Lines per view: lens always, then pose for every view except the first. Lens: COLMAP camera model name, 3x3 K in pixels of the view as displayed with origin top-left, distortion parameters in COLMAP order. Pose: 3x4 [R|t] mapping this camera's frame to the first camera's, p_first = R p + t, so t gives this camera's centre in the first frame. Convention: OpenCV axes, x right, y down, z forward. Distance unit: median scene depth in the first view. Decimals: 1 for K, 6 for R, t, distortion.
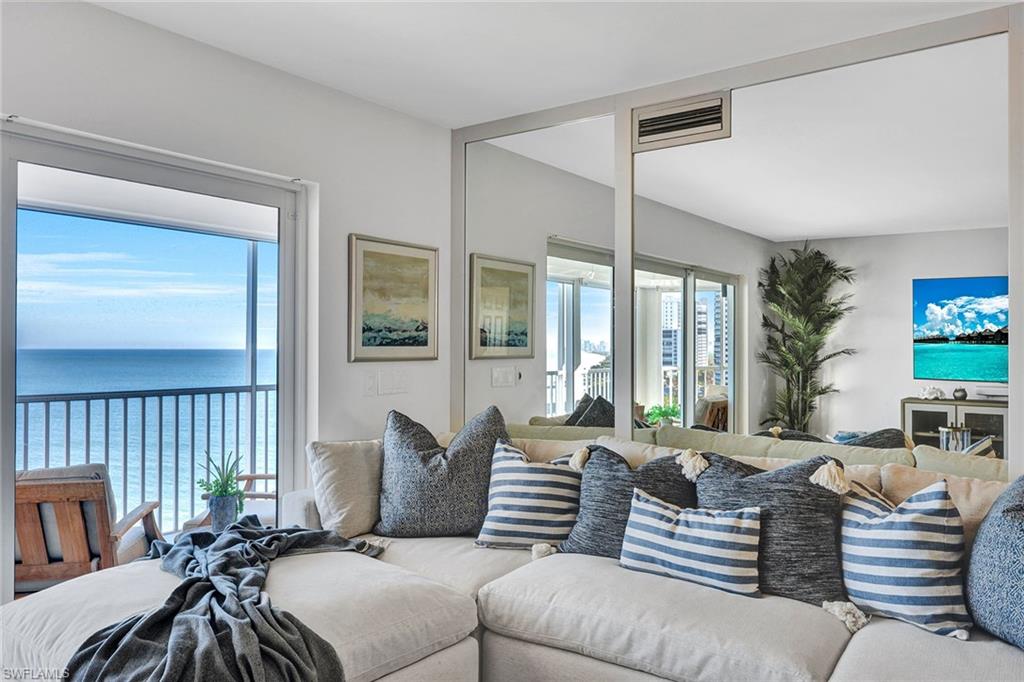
lens RADIAL K [[747.4, 0, 511.7], [0, 747.4, 343.1], [0, 0, 1]] dist [0.004700, 0.000912]
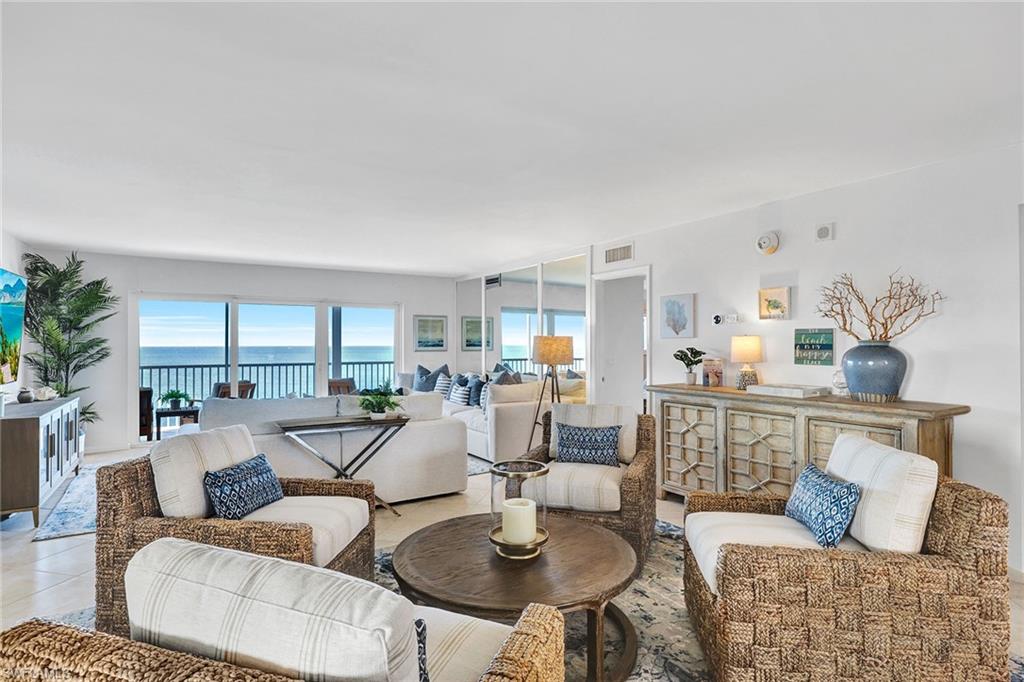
lens RADIAL K [[544.4, 0, 510.1], [0, 544.4, 339.6], [0, 0, 1]] dist [0.000277, 0.000676]
pose [[0.927984, -0.007498, -0.372545, 1.334992], [0.006056, 0.999969, -0.005040, -0.016358], [0.372572, 0.002421, 0.928000, -1.392237]]
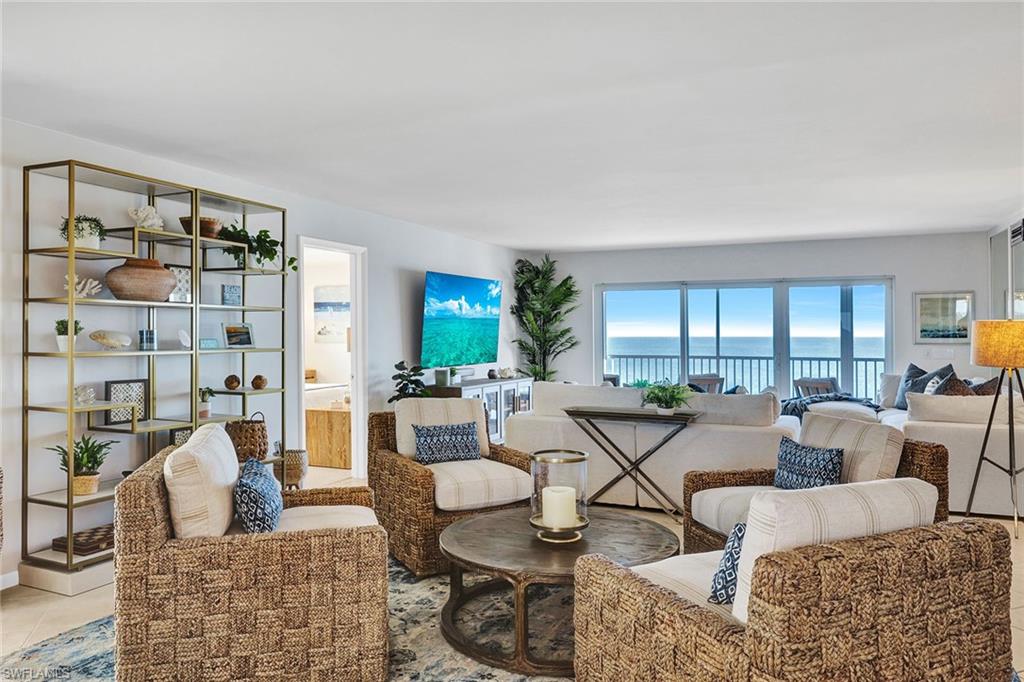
lens RADIAL K [[746.6, 0, 509.6], [0, 746.6, 343.4], [0, 0, 1]] dist [0.013073, 0.003911]
pose [[0.210127, 0.012021, -0.977600, 2.210498], [0.007183, 0.999878, 0.013839, -0.024738], [0.977648, -0.009930, 0.210015, -0.942676]]
